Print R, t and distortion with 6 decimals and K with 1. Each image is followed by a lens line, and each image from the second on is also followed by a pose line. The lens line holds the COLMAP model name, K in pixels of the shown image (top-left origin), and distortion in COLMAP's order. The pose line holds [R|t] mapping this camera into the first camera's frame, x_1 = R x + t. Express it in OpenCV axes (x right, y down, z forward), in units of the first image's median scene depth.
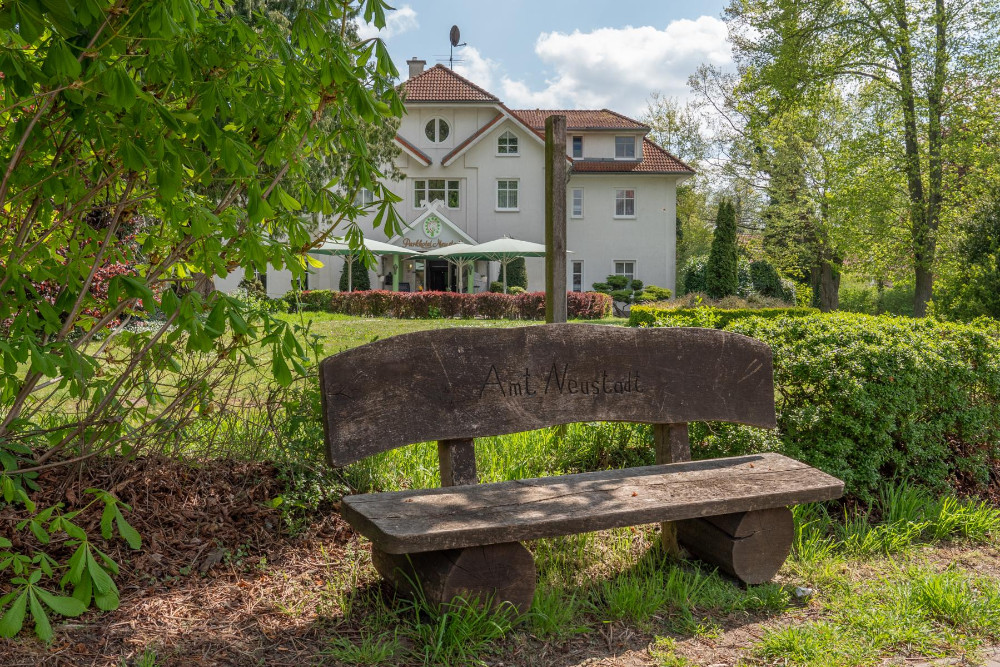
lens RADIAL K [[1037.2, 0, 501.1], [0, 1037.2, 333.7], [0, 0, 1]] dist [0.010935, 0.000000]
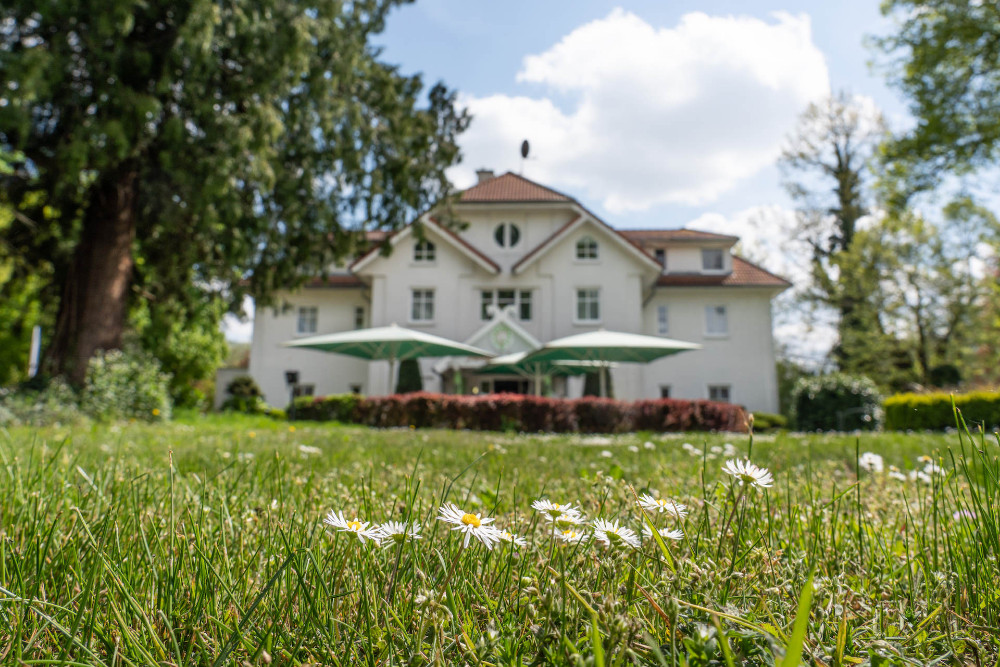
lens RADIAL K [[663.3, 0, 501.2], [0, 663.3, 328.6], [0, 0, 1]] dist [-0.005138, -0.000386]
pose [[0.998569, -0.008242, -0.052841, -0.037220], [-0.003564, 0.975602, -0.219519, 0.007460], [0.053361, 0.219393, 0.974176, 0.461006]]
